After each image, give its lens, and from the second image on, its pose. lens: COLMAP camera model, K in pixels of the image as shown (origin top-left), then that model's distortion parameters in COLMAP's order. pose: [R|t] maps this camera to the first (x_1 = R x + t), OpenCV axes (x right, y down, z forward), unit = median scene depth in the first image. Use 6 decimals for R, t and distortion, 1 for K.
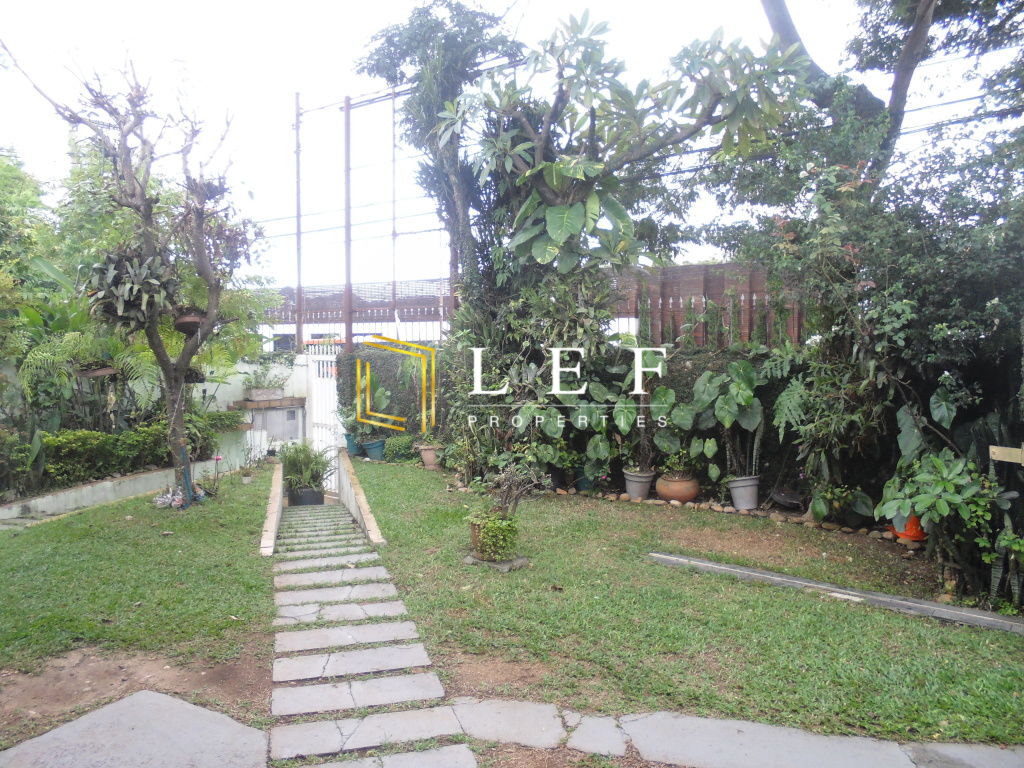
lens RADIAL K [[796.2, 0, 512.2], [0, 796.2, 379.4], [0, 0, 1]] dist [-0.075436, 0.108382]
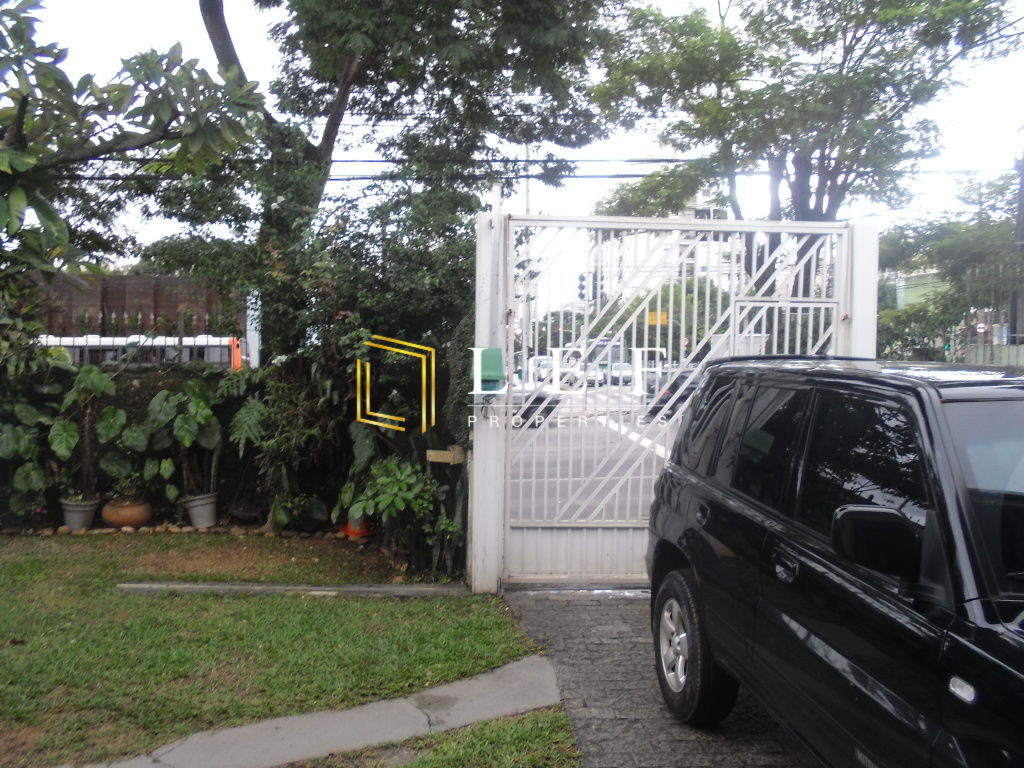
lens RADIAL K [[796.2, 0, 512.2], [0, 796.2, 379.4], [0, 0, 1]] dist [-0.075436, 0.108382]
pose [[0.734136, 0.003990, 0.678991, -0.103409], [0.010722, 0.999790, -0.017468, -0.002317], [-0.678918, 0.020105, 0.733939, -0.005771]]
